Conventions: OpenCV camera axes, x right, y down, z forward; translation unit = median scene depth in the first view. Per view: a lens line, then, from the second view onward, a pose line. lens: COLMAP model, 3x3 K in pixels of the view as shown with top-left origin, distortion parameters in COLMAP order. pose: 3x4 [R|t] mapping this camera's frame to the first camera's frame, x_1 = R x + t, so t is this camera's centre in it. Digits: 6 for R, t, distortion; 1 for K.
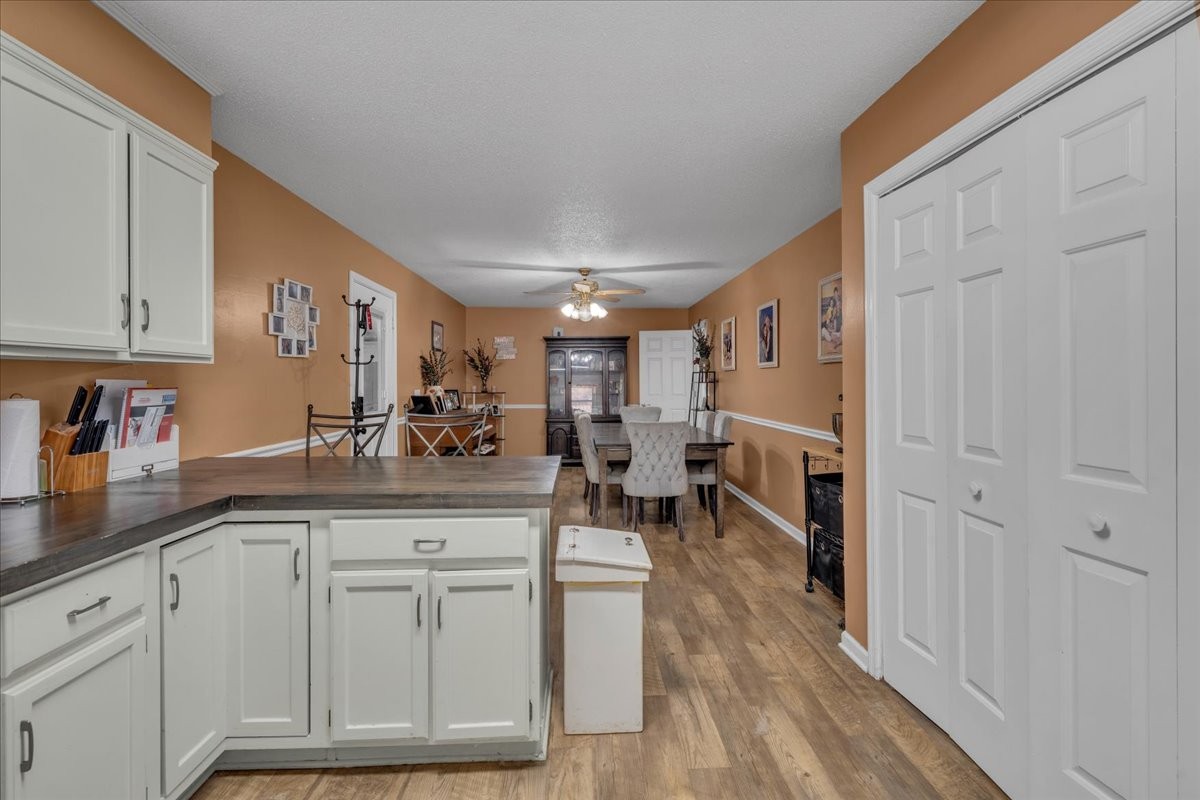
lens RADIAL K [[572.2, 0, 604.4], [0, 572.2, 388.6], [0, 0, 1]] dist [-0.002200, -0.000246]
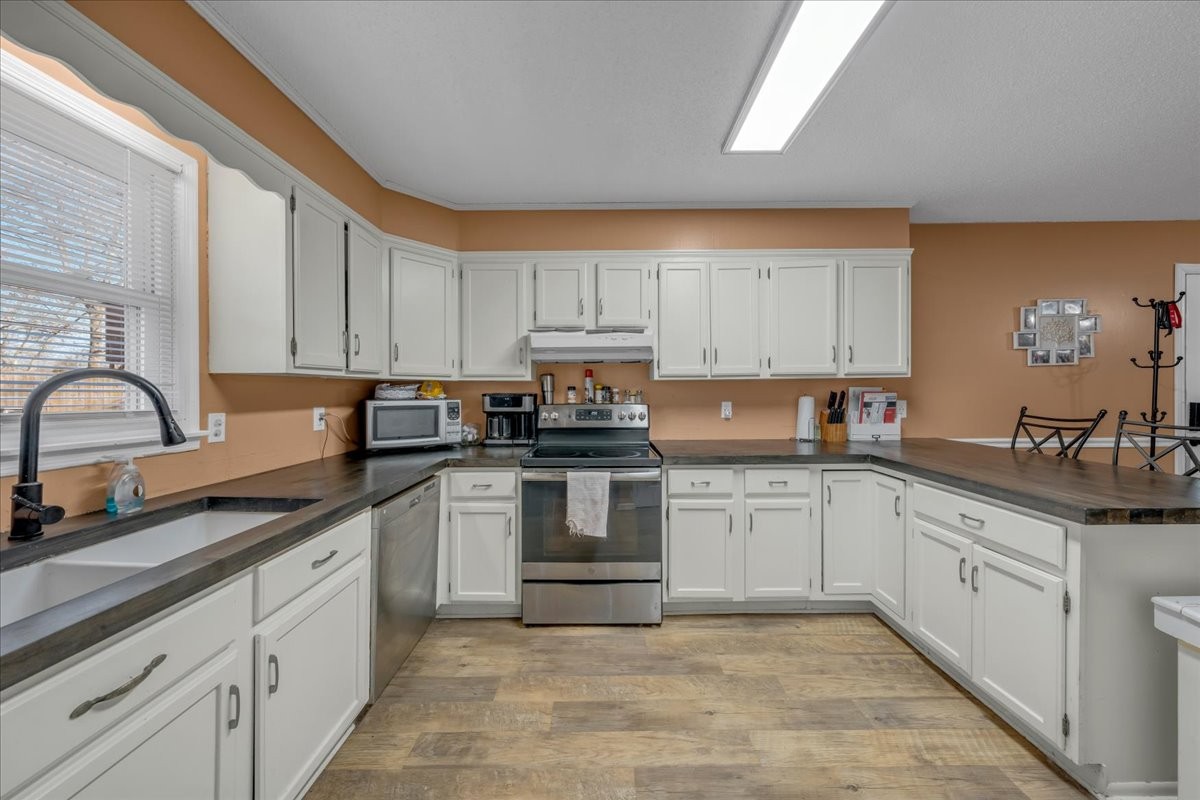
lens RADIAL K [[441.2, 0, 579.2], [0, 441.2, 401.6], [0, 0, 1]] dist [-0.001730, -0.000228]
pose [[-0.124264, 0.034095, -0.991663, 0.714622], [-0.002811, 0.999393, 0.034713, -0.016330], [0.992245, 0.007101, -0.124093, 0.264142]]
